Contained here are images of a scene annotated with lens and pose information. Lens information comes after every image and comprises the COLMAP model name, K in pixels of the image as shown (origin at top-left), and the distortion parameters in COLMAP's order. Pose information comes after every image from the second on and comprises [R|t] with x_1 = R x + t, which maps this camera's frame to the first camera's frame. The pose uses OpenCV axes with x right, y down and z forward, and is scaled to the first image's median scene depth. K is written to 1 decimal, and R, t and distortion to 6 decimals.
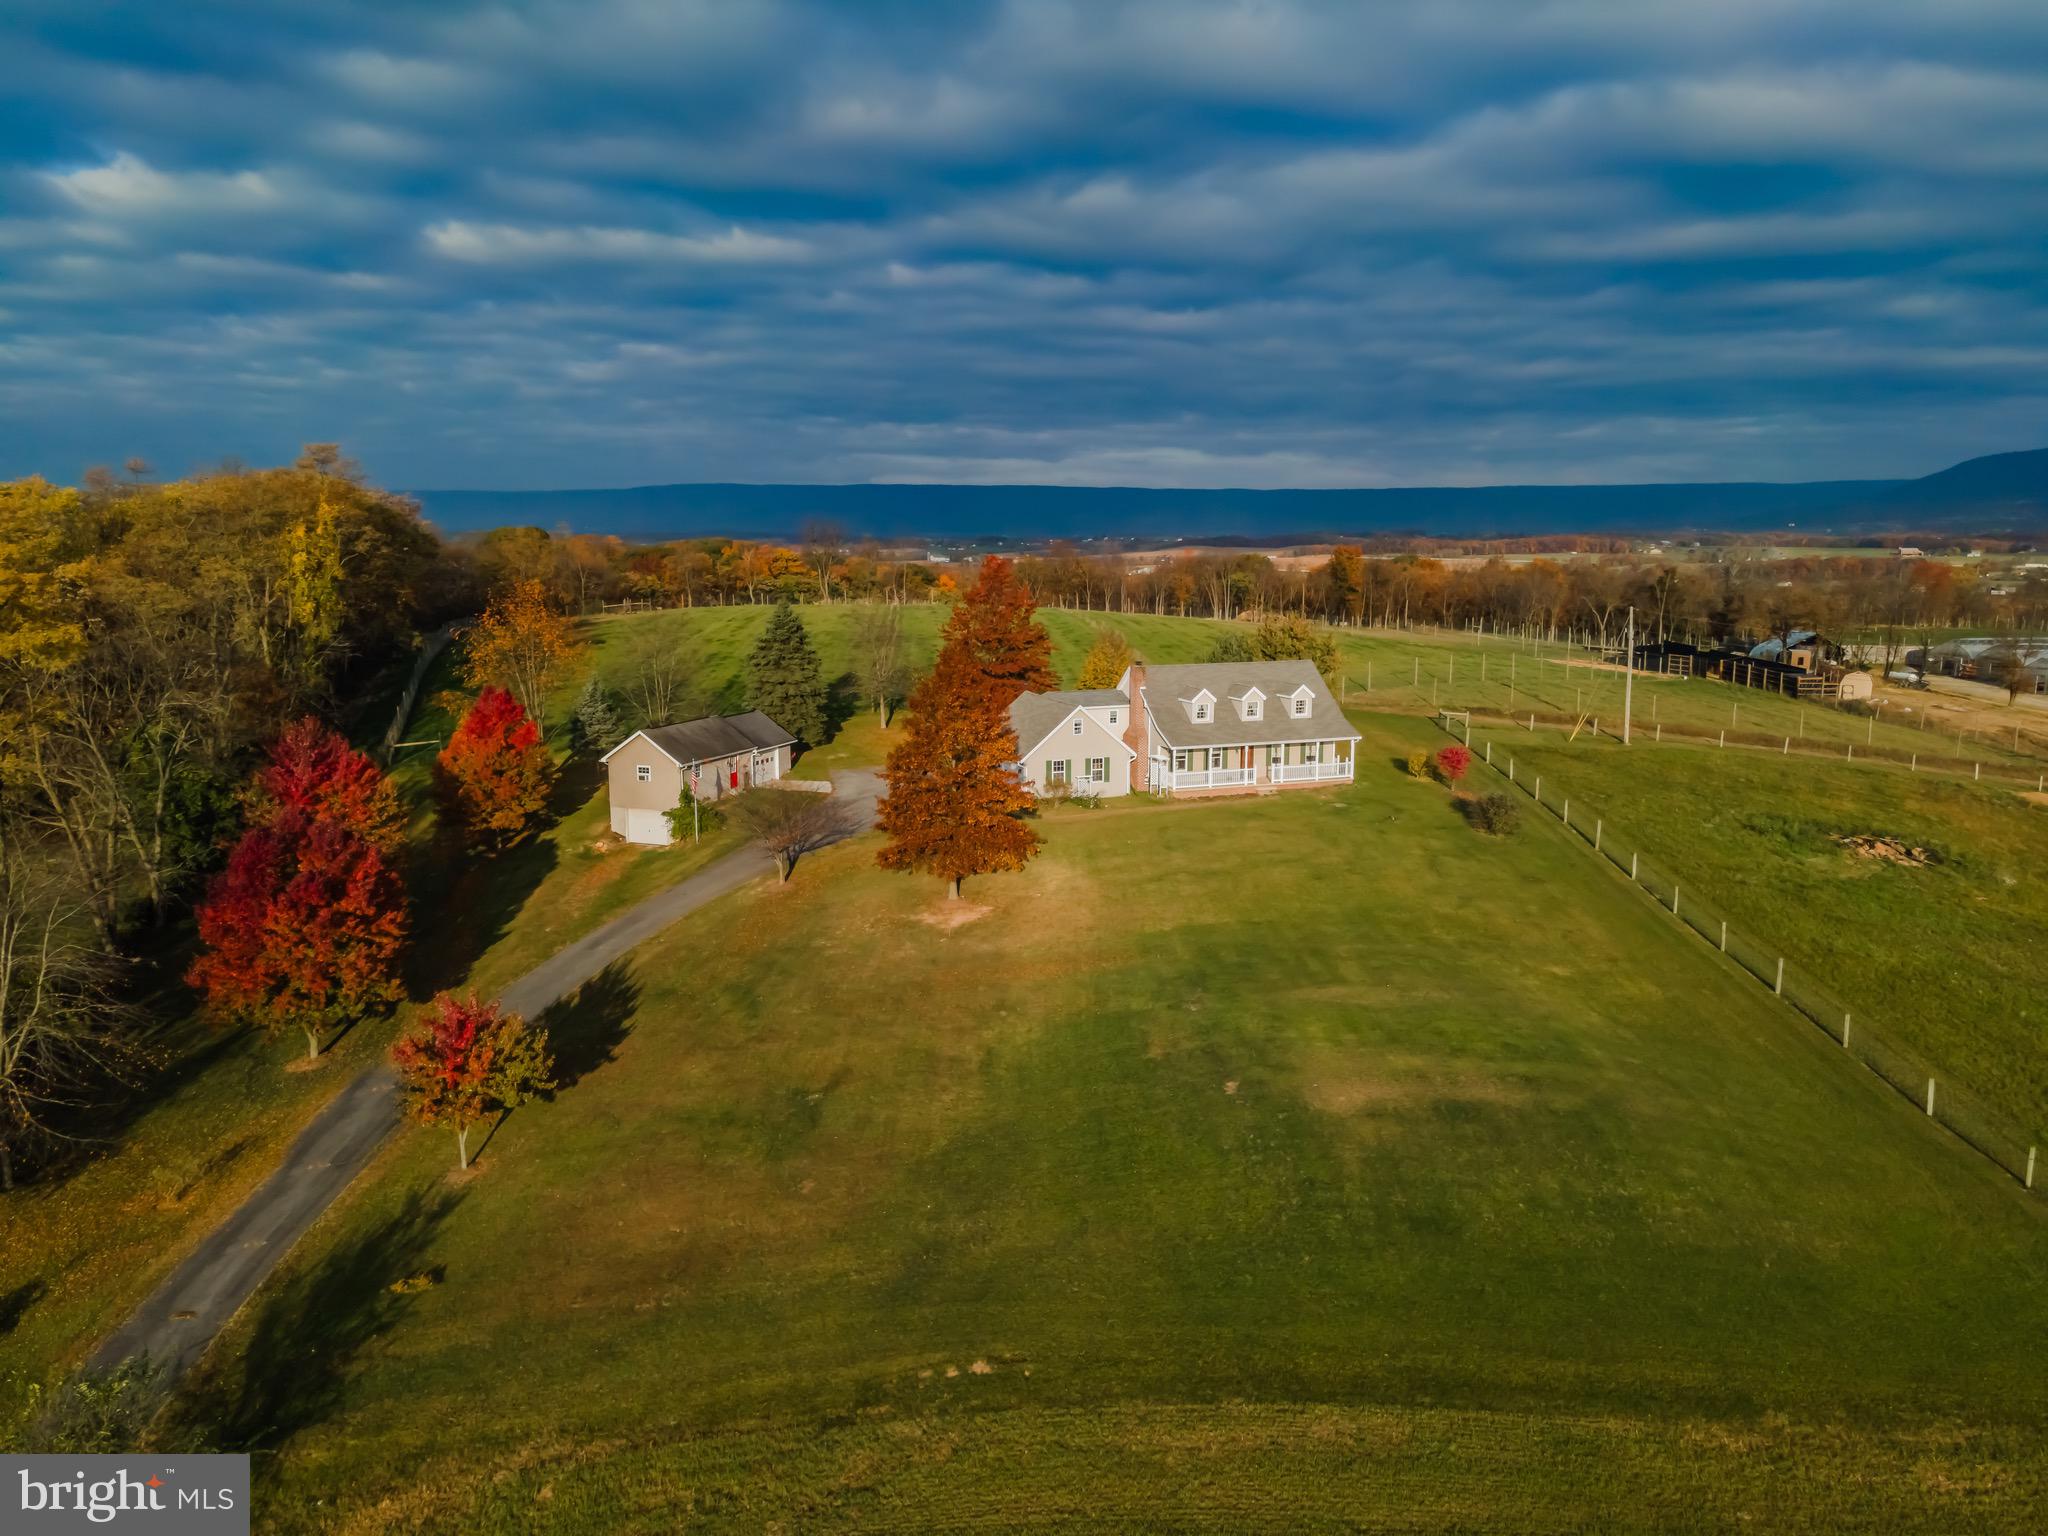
lens RADIAL K [[1511.3, 0, 1024.0], [0, 1511.3, 768.0], [0, 0, 1]] dist [0.022810, 0.043826]
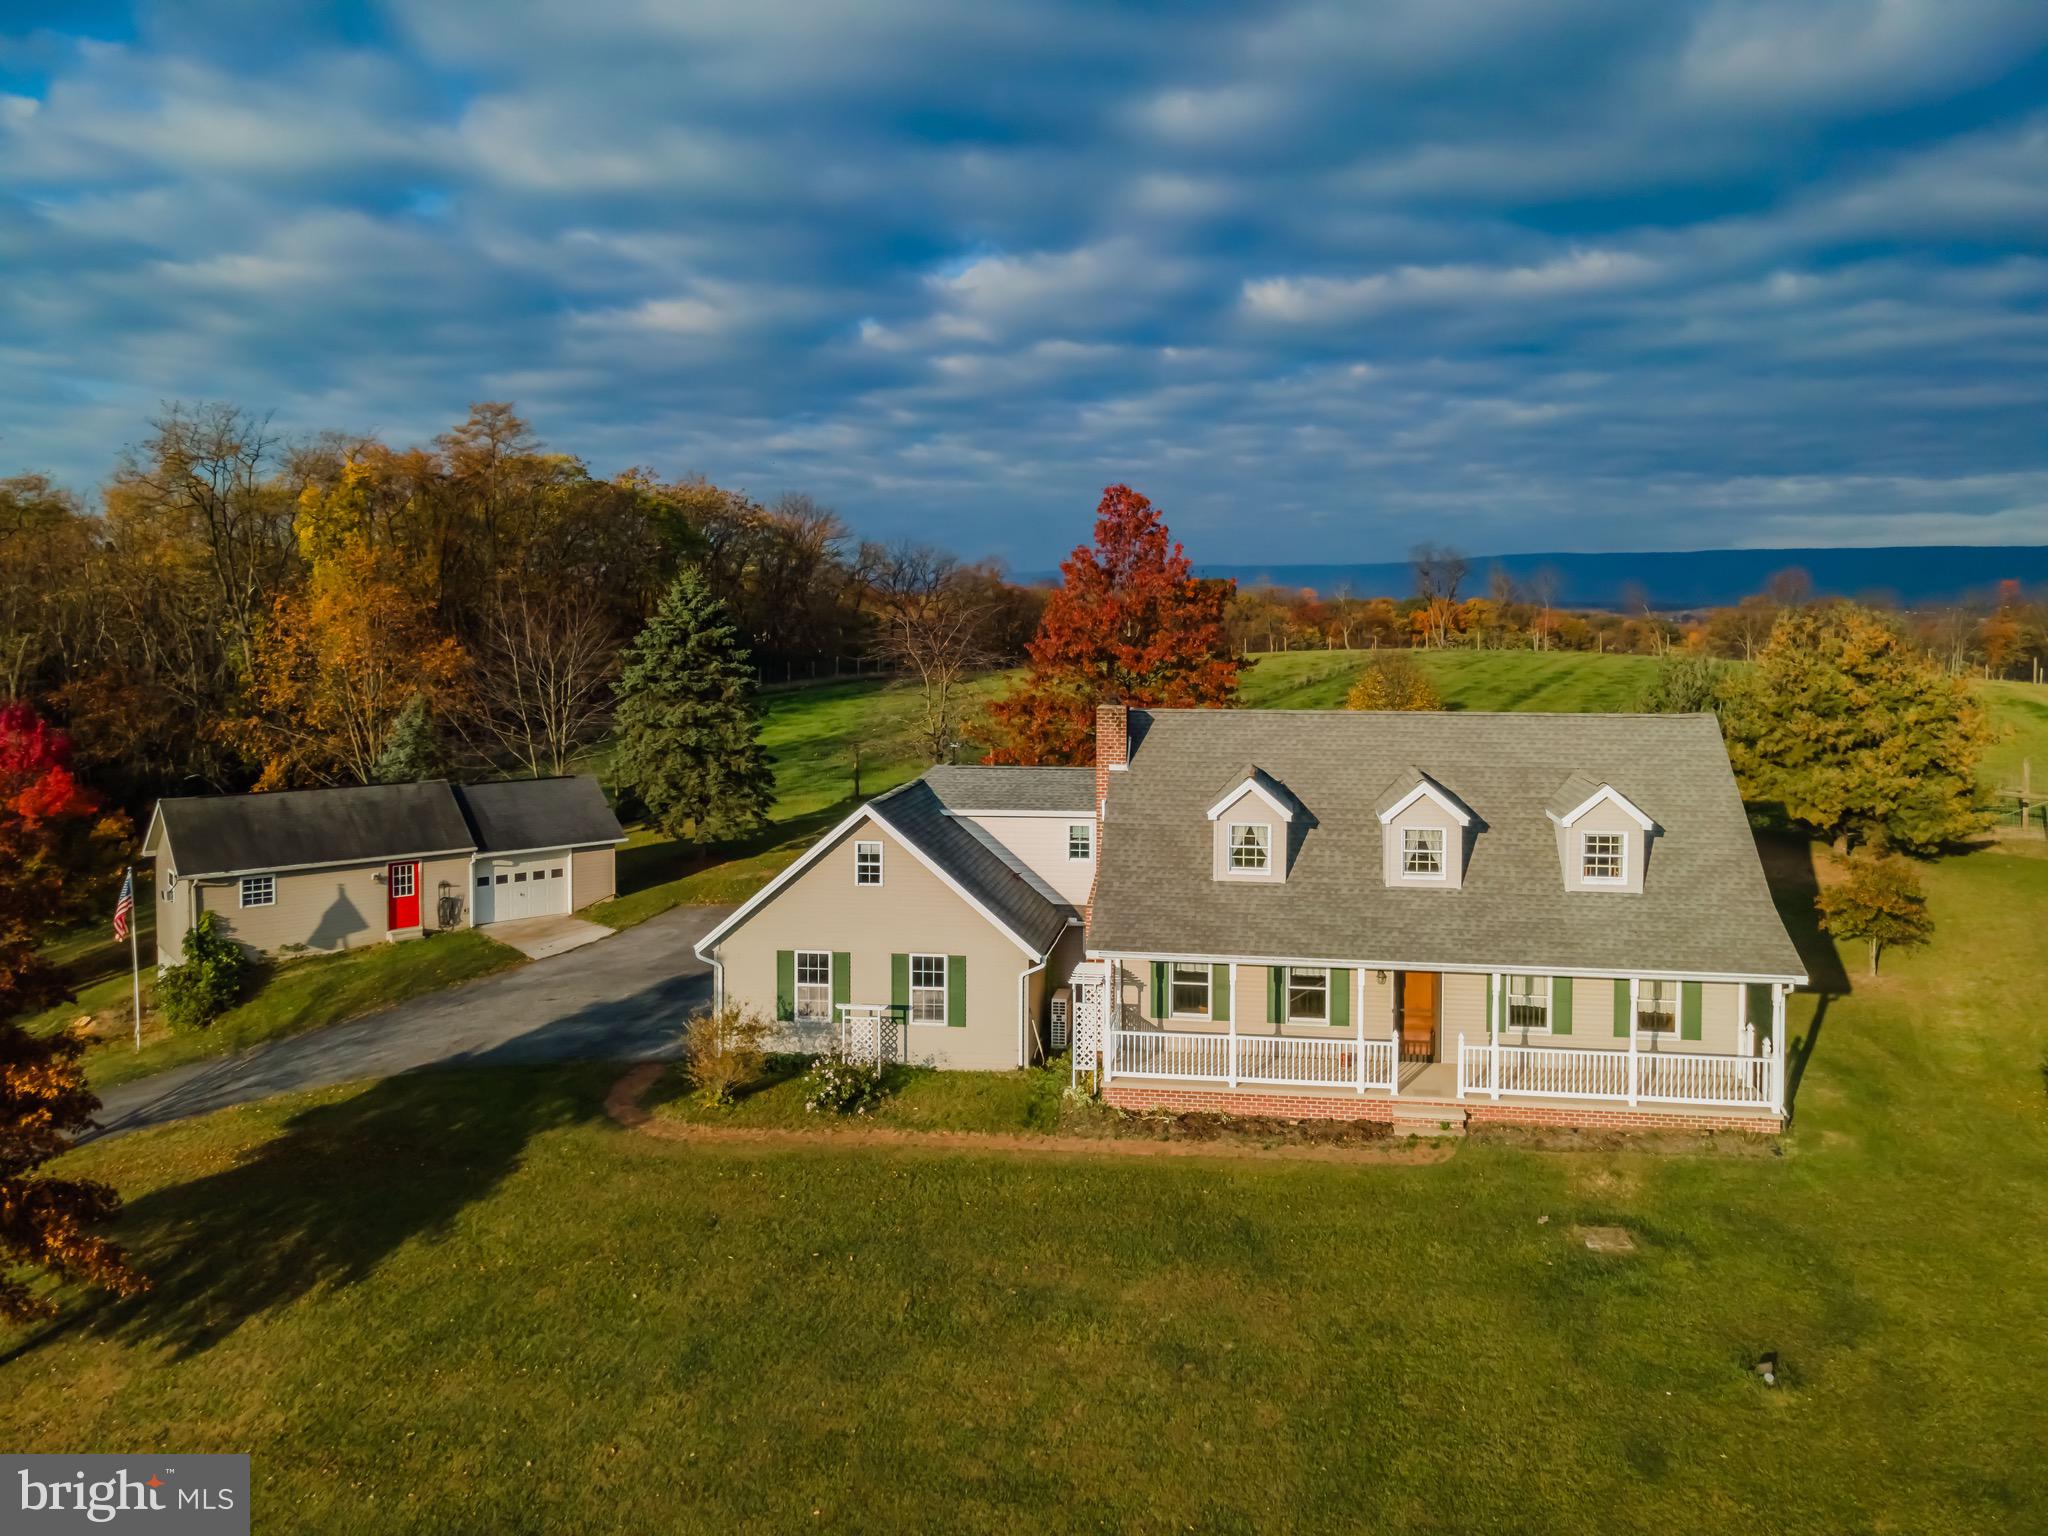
lens RADIAL K [[1498.1, 0, 1059.7], [0, 1498.1, 936.9], [0, 0, 1]] dist [0.059532, 0.001051]
pose [[0.871339, 0.107934, -0.478664, 0.186735], [-0.079429, 0.993668, 0.079473, -0.031826], [0.484210, -0.031229, 0.874394, 0.551943]]
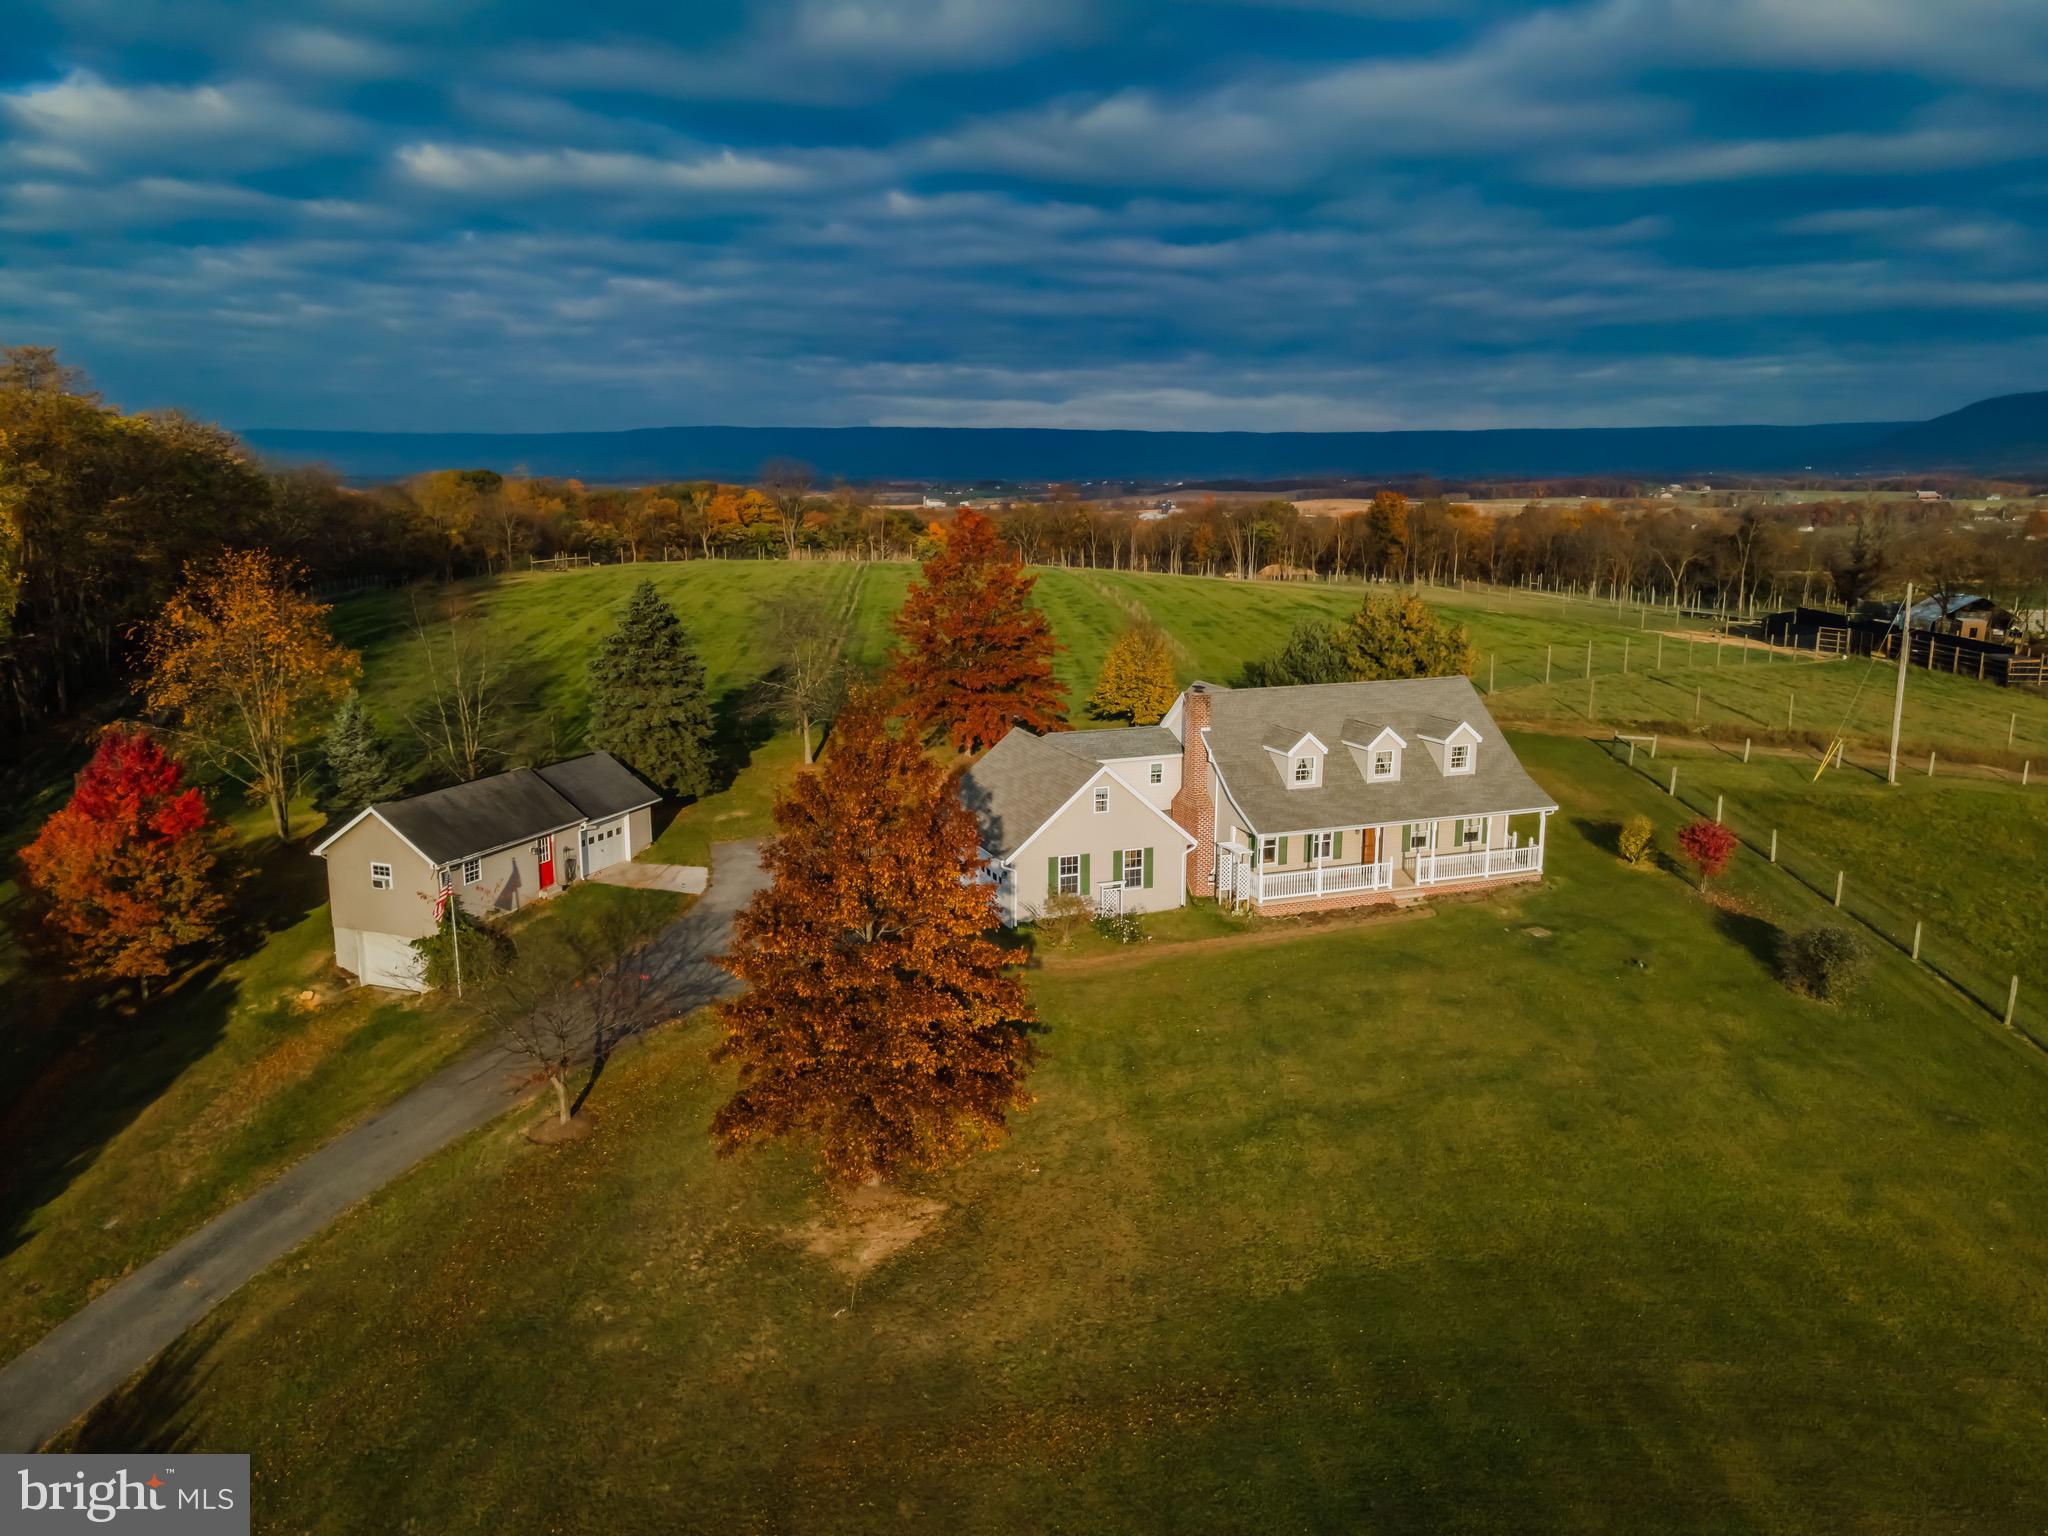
lens RADIAL K [[1511.3, 0, 1024.0], [0, 1511.3, 768.0], [0, 0, 1]] dist [0.022810, 0.043826]
pose [[0.999996, 0.000884, -0.002619, 0.004926], [-0.000788, 0.999349, 0.036065, -0.047364], [0.002649, -0.036063, 0.999346, 0.306950]]
